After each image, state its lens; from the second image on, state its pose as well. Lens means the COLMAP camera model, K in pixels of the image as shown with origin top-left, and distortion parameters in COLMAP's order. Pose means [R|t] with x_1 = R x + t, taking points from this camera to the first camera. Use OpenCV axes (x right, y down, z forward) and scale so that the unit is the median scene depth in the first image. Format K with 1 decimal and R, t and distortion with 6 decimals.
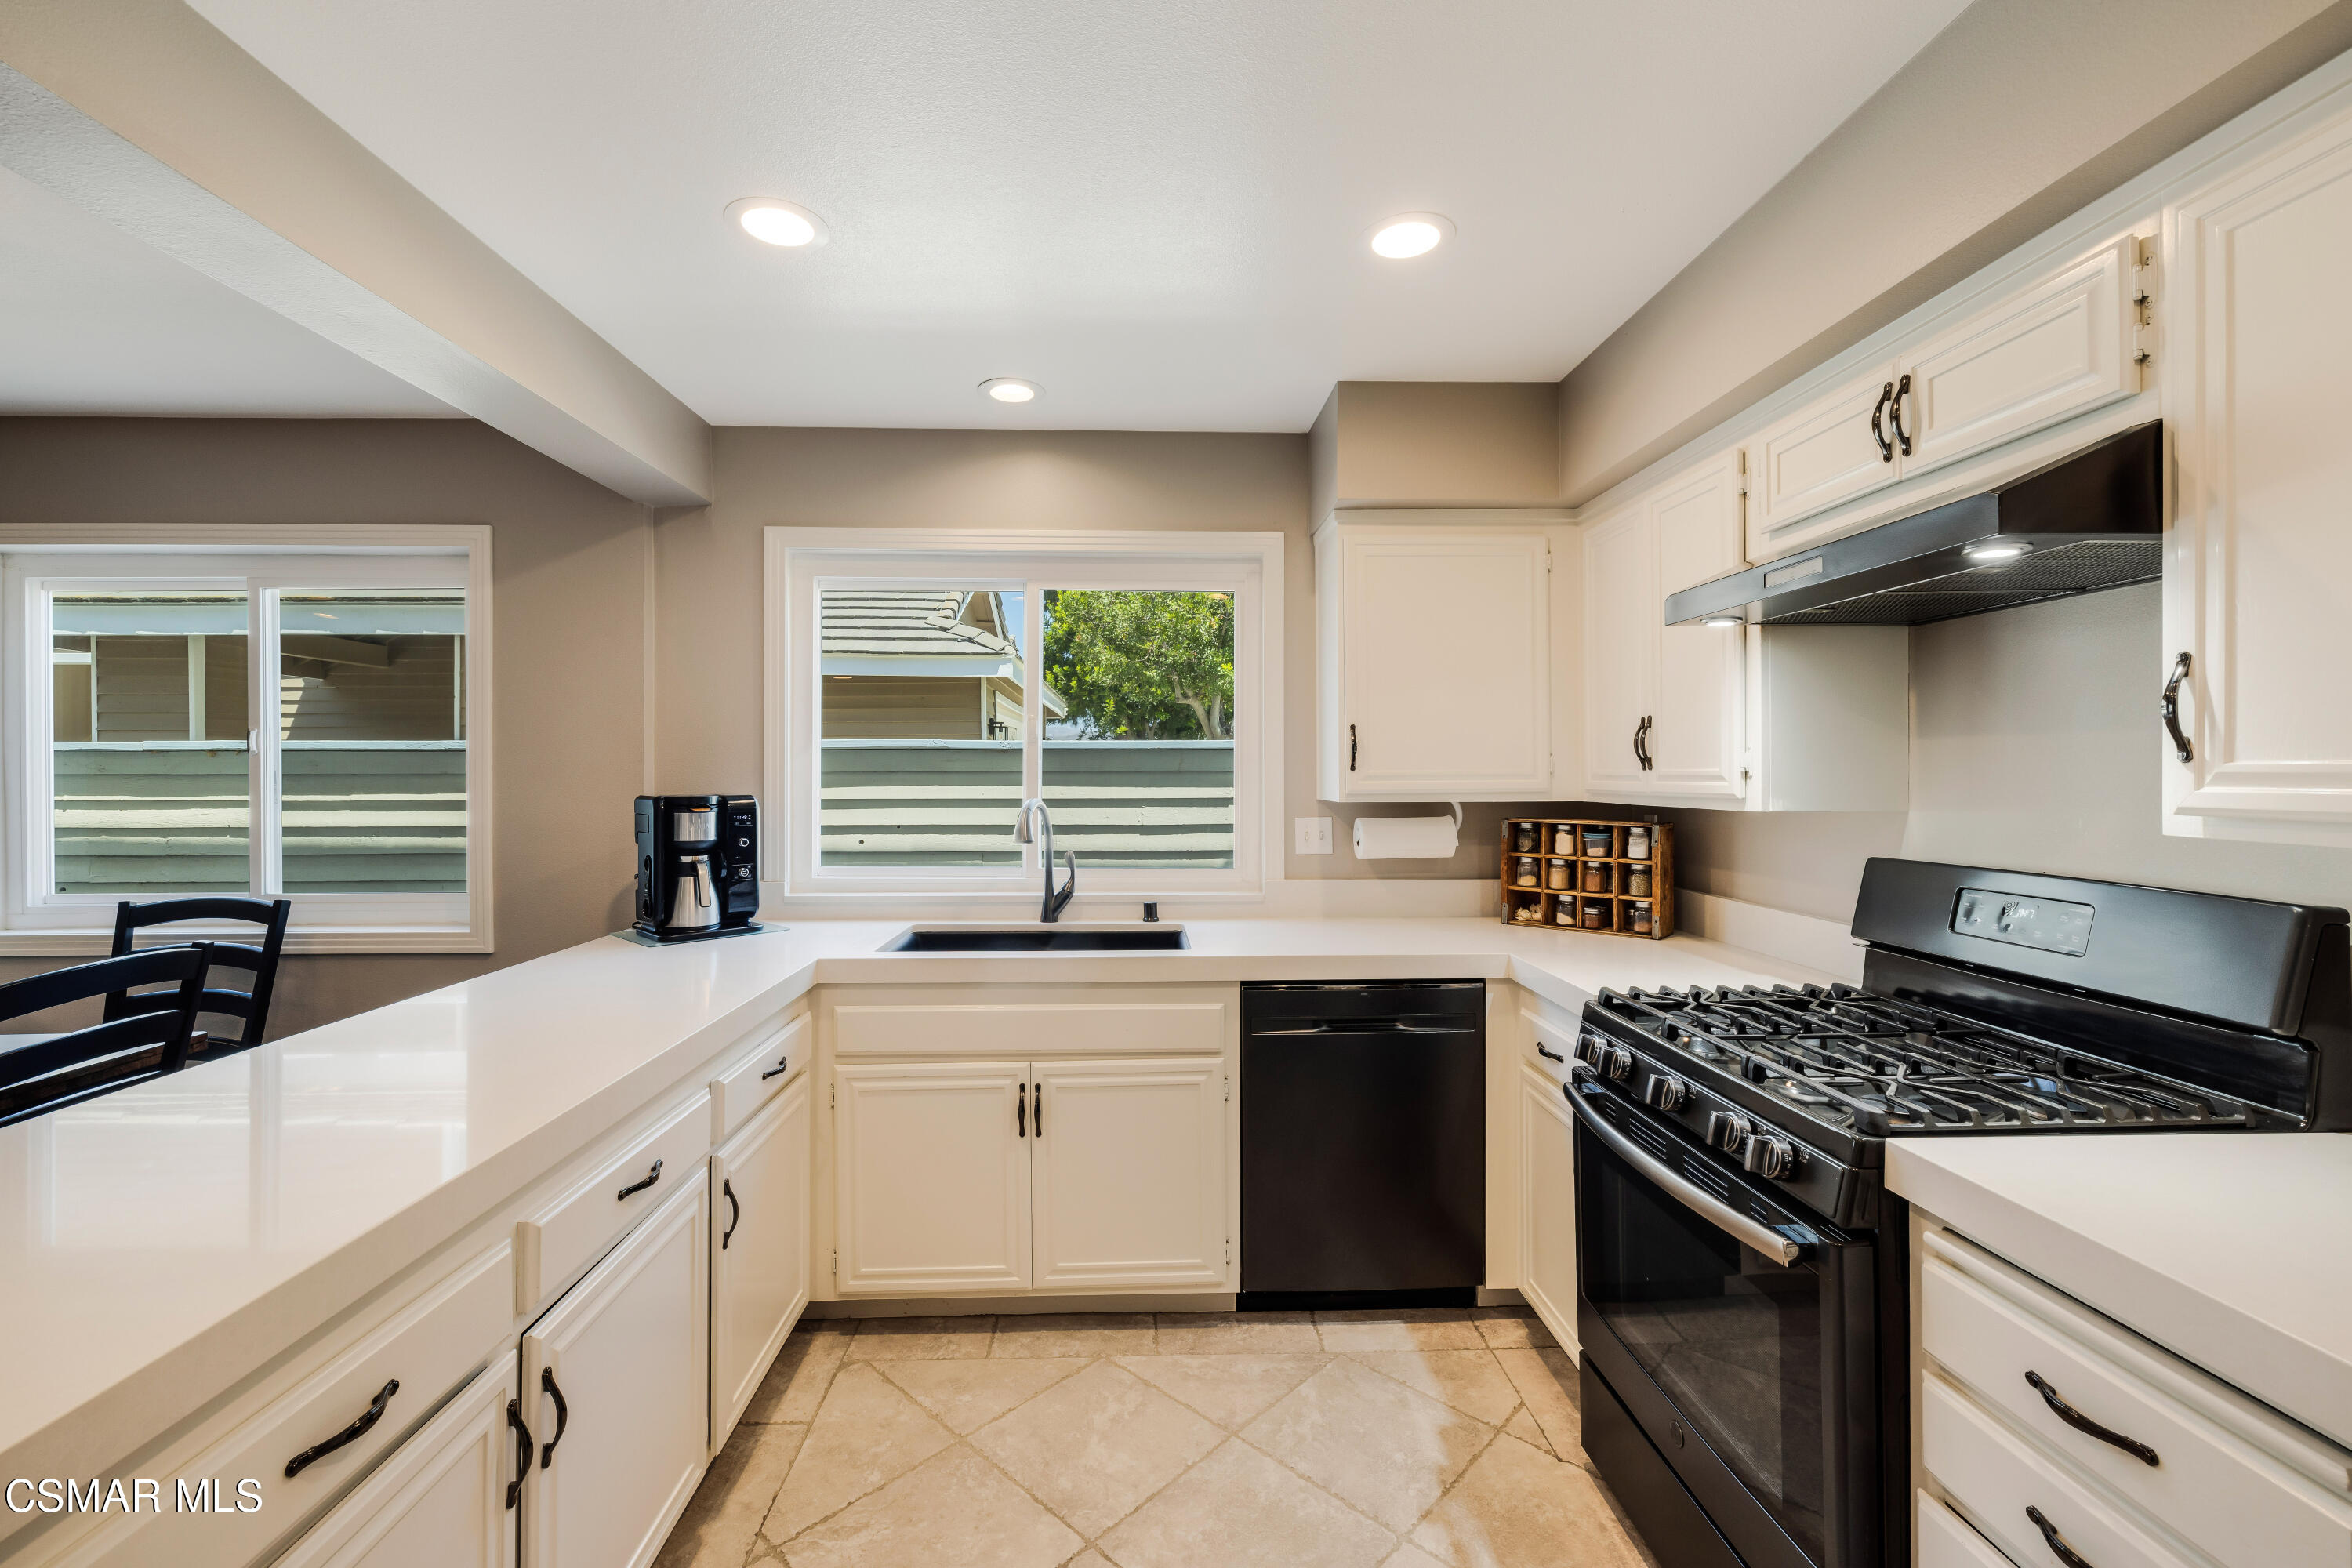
lens RADIAL K [[984.4, 0, 1167.3], [0, 984.4, 773.4], [0, 0, 1]] dist [-0.001022, 0.000504]
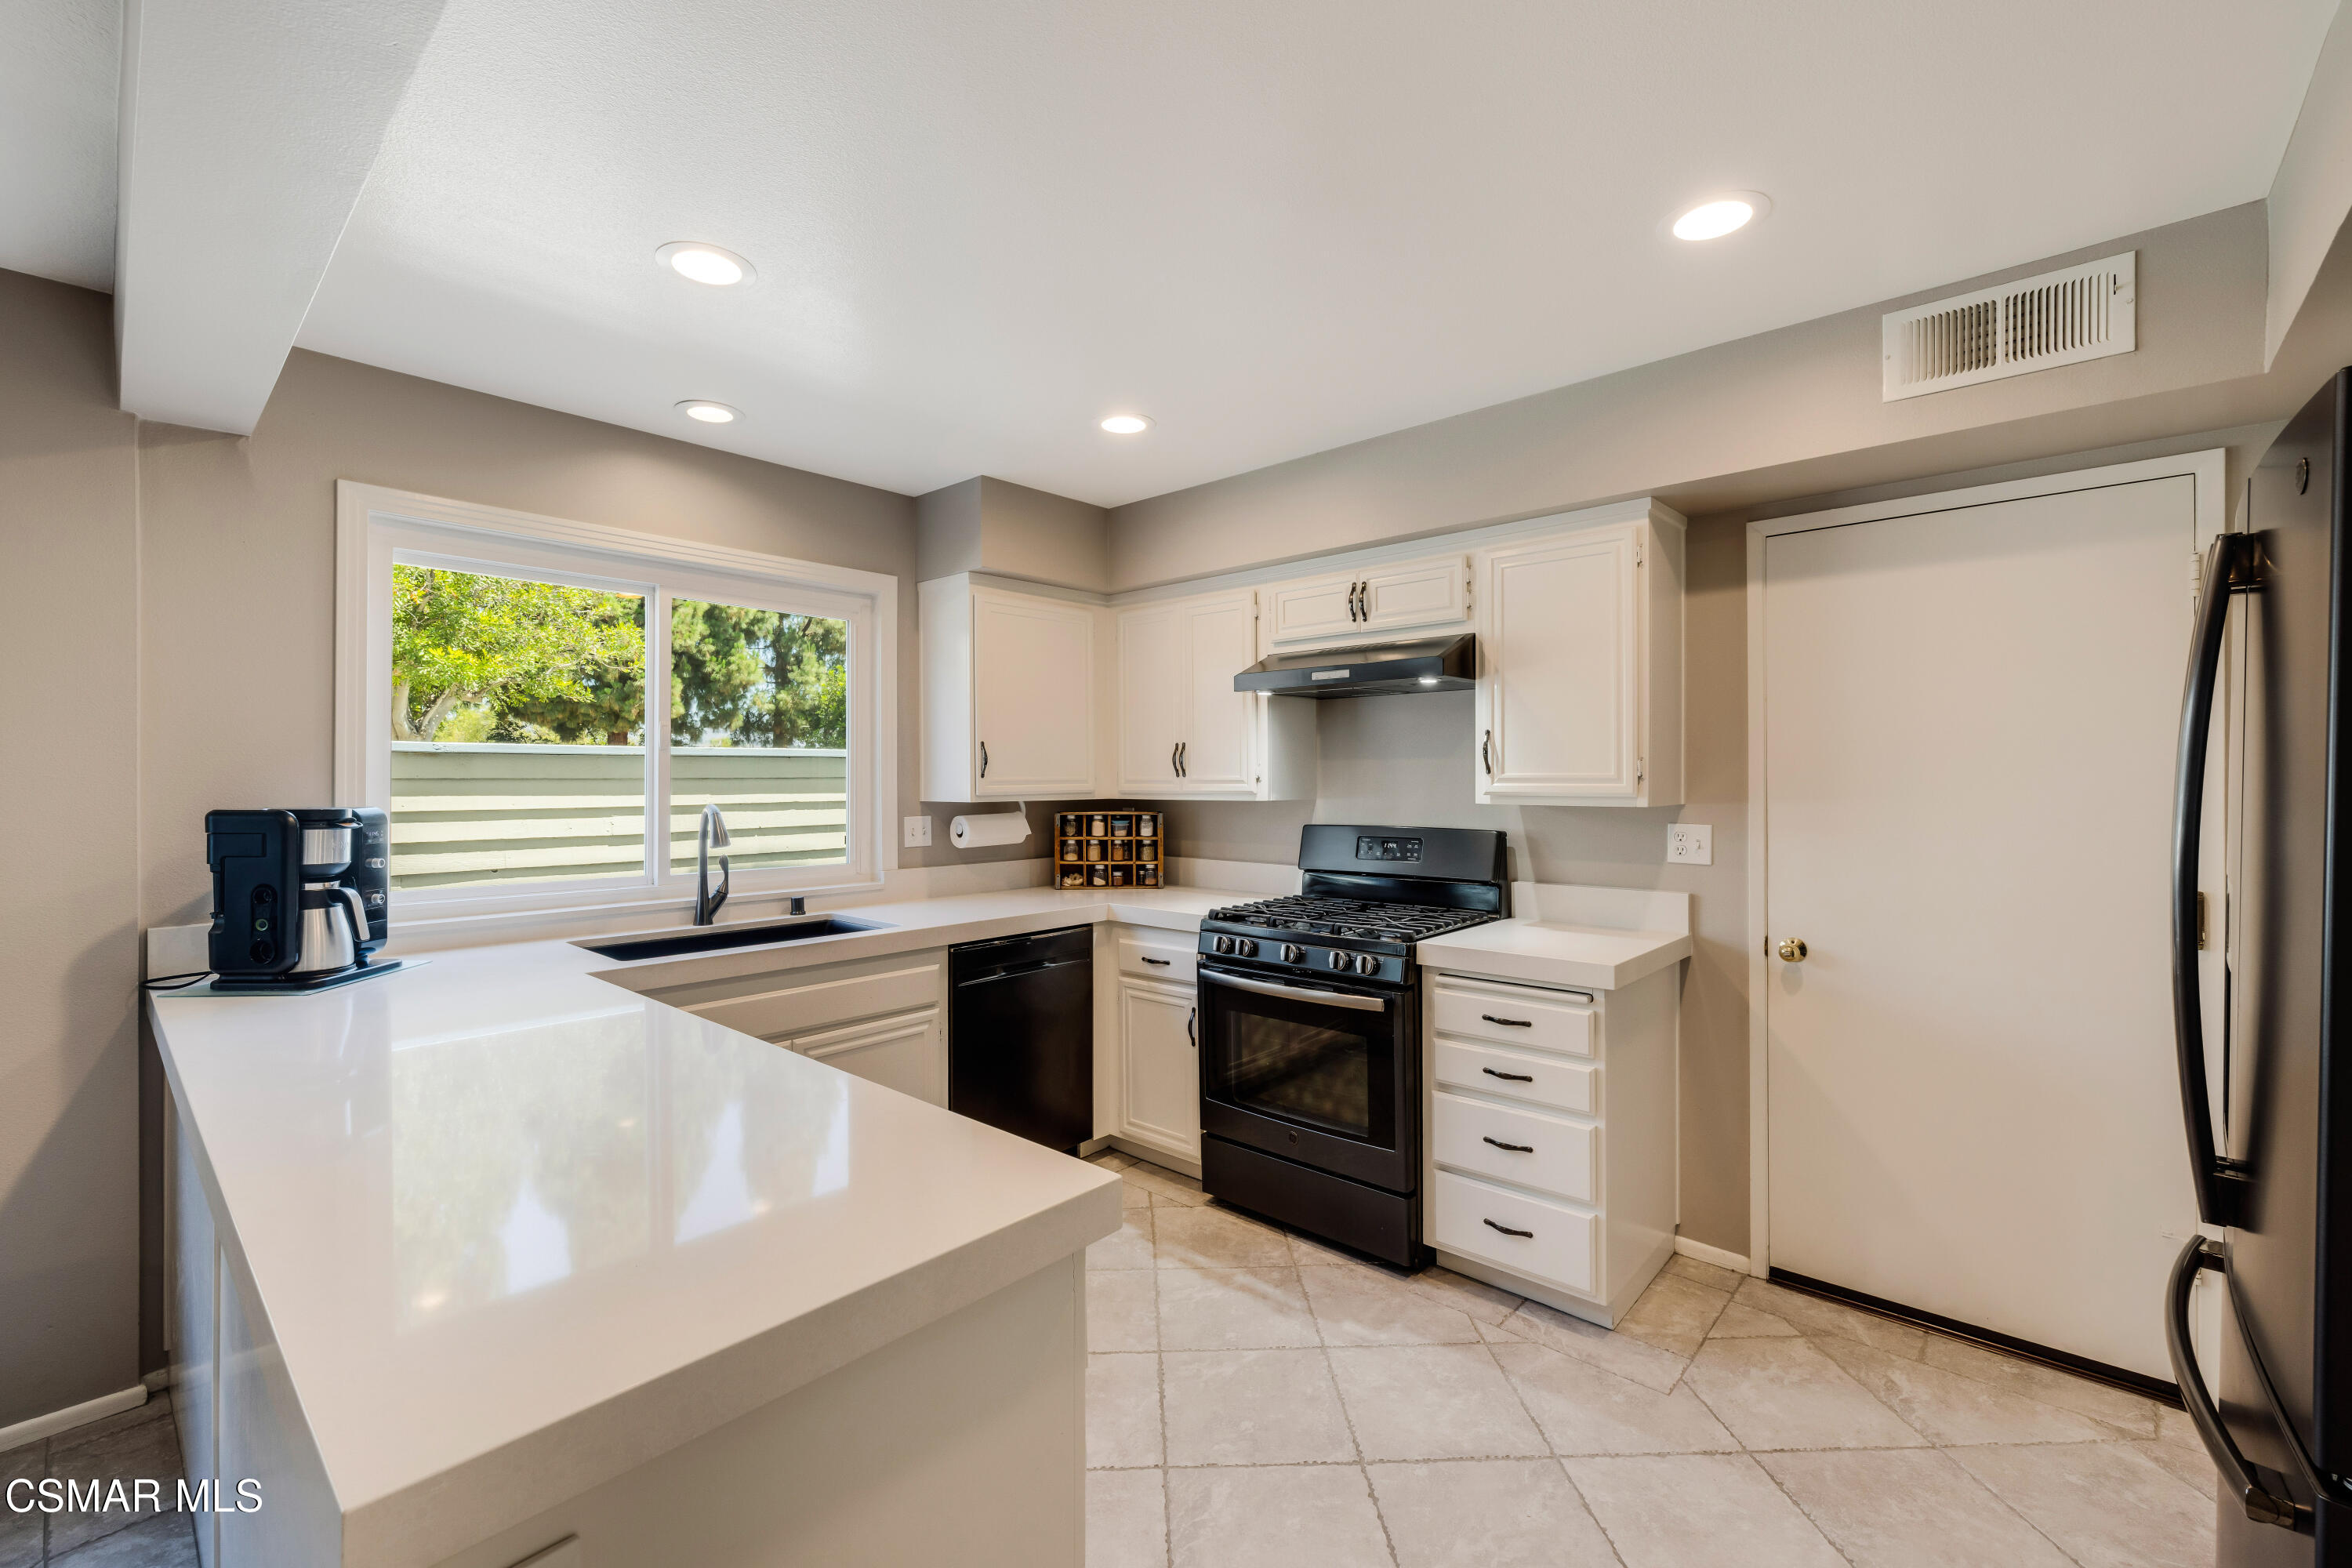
lens RADIAL K [[984.4, 0, 1167.3], [0, 984.4, 773.4], [0, 0, 1]] dist [-0.001022, 0.000504]
pose [[0.700234, 0.002557, 0.713909, -0.561562], [0.002741, 0.999977, -0.006270, 0.000608], [-0.713908, 0.006347, 0.700211, -0.072084]]
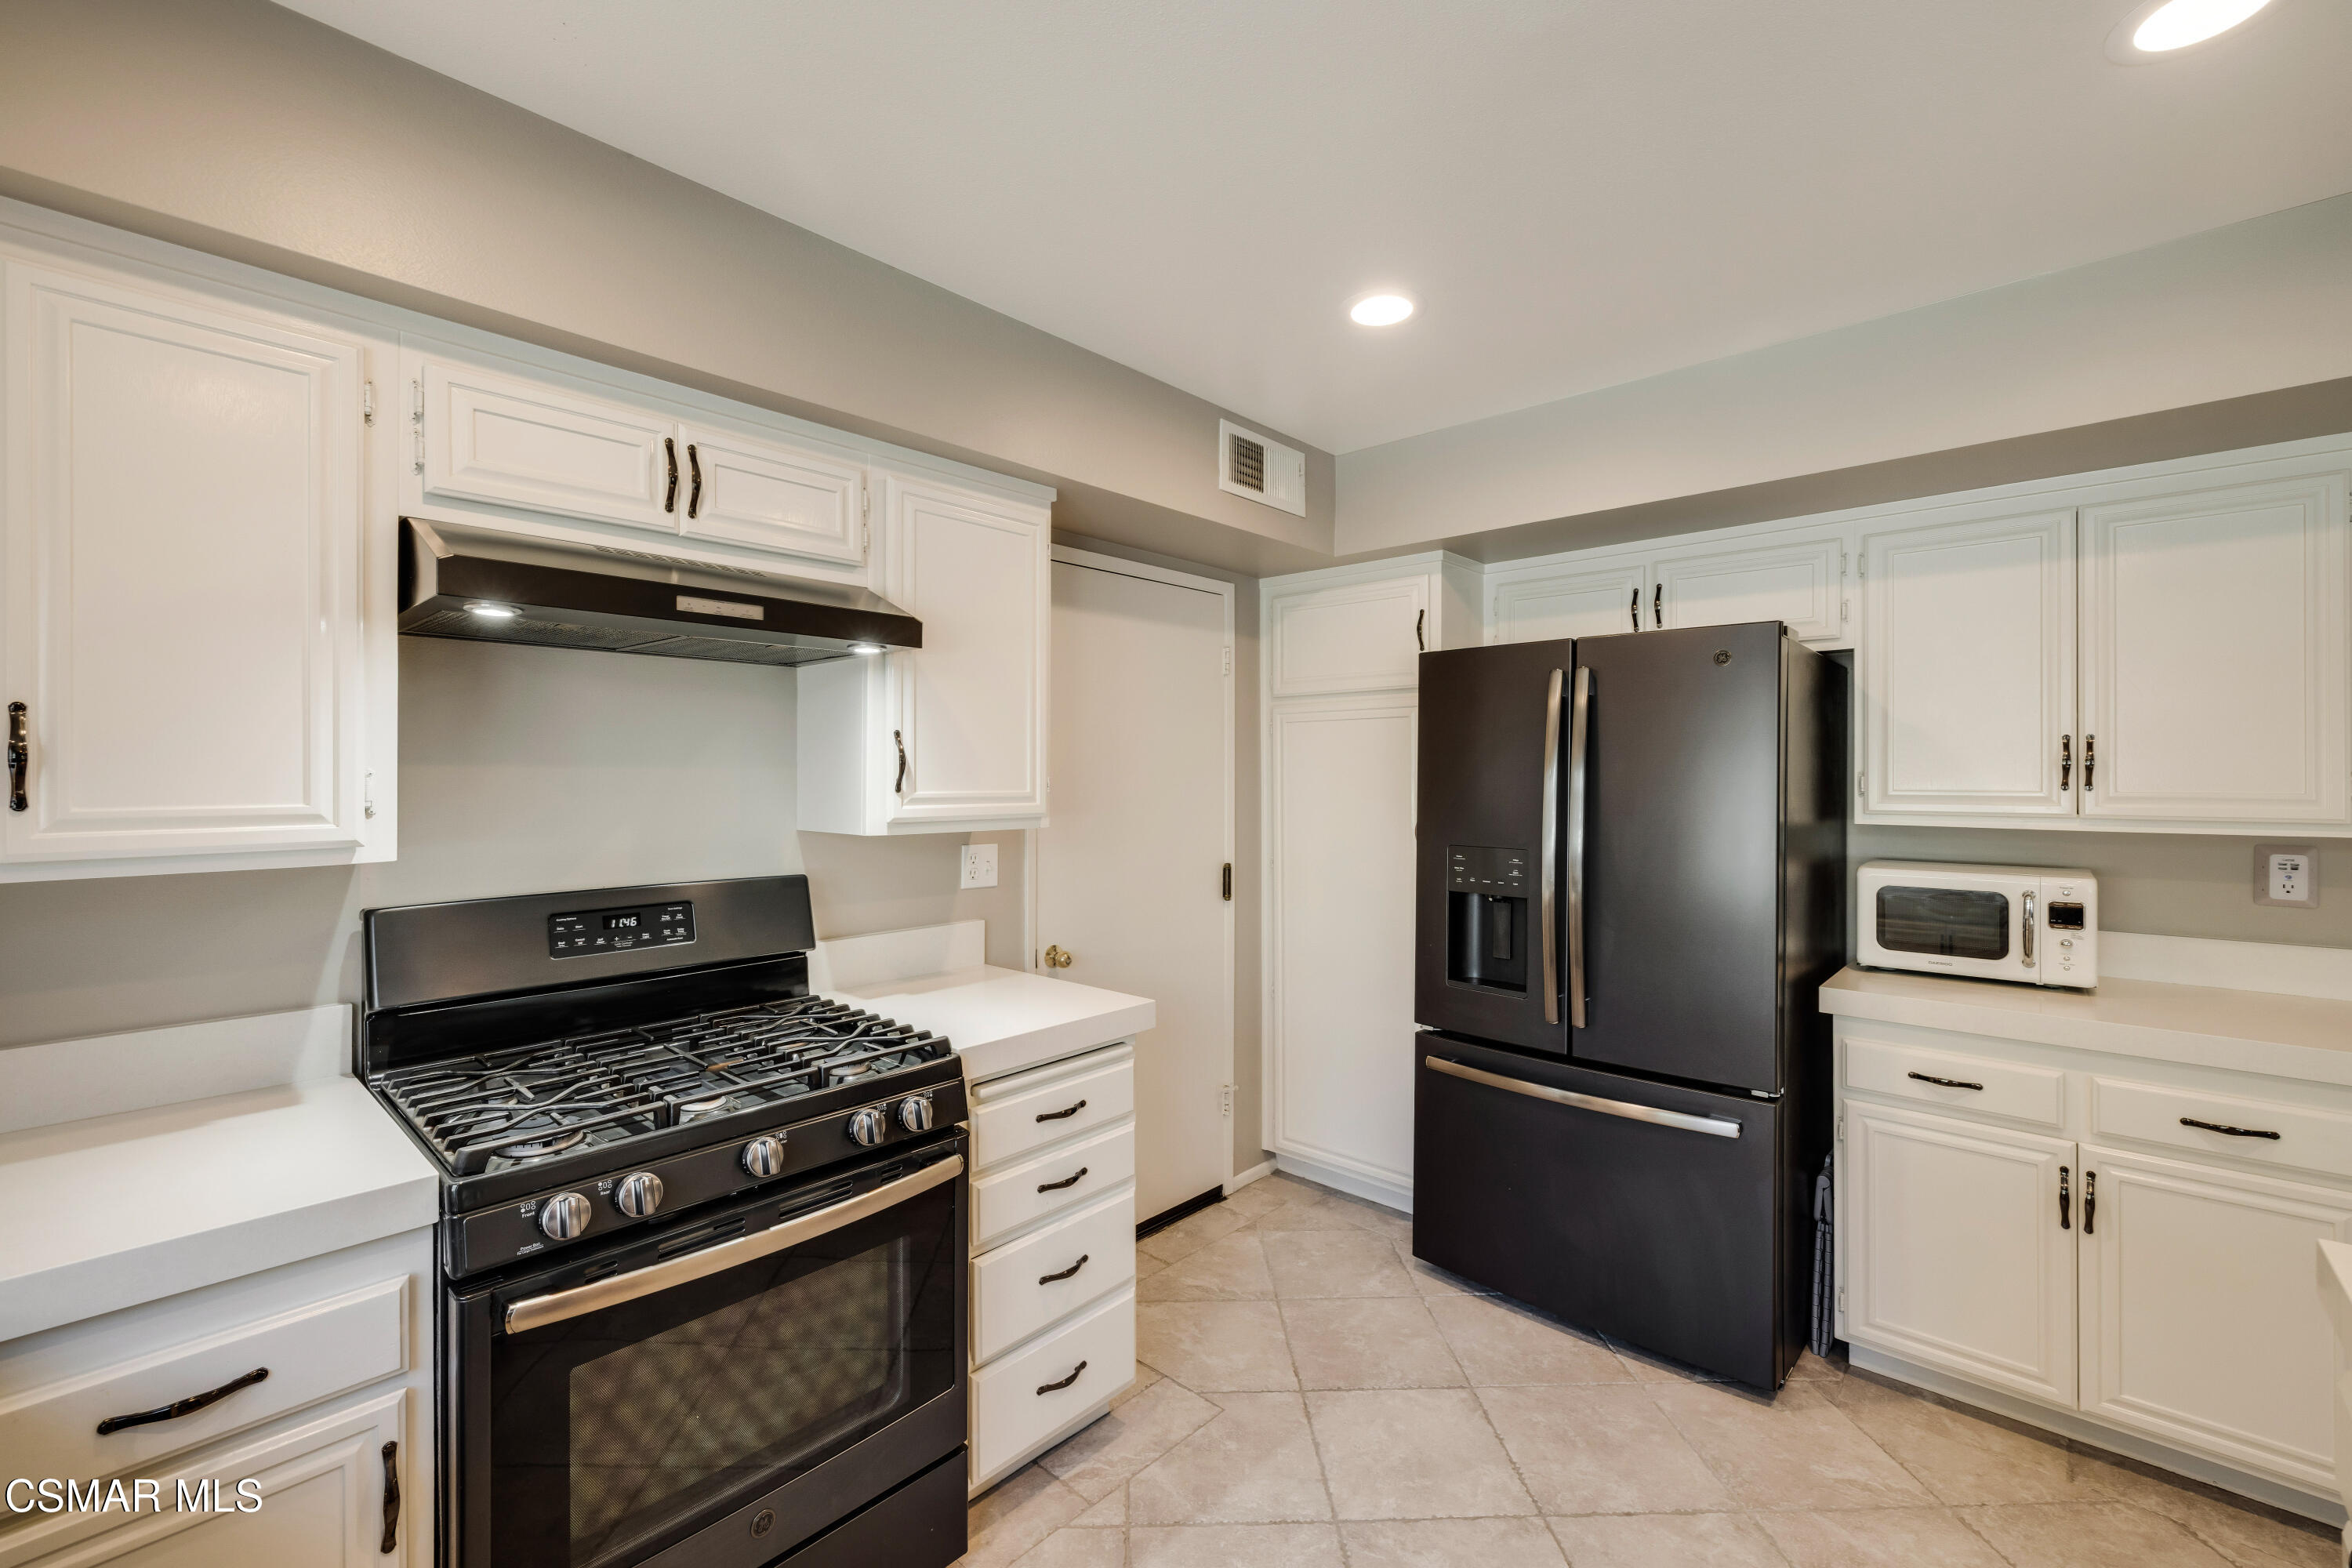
lens RADIAL K [[981.7, 0, 1163.1], [0, 981.7, 776.3], [0, 0, 1]] dist [0.001105, 0.000280]
pose [[-0.709319, 0.004198, 0.704875, -0.233145], [0.005066, 0.999987, -0.000857, -0.015273], [-0.704870, 0.002963, -0.709331, 0.812267]]
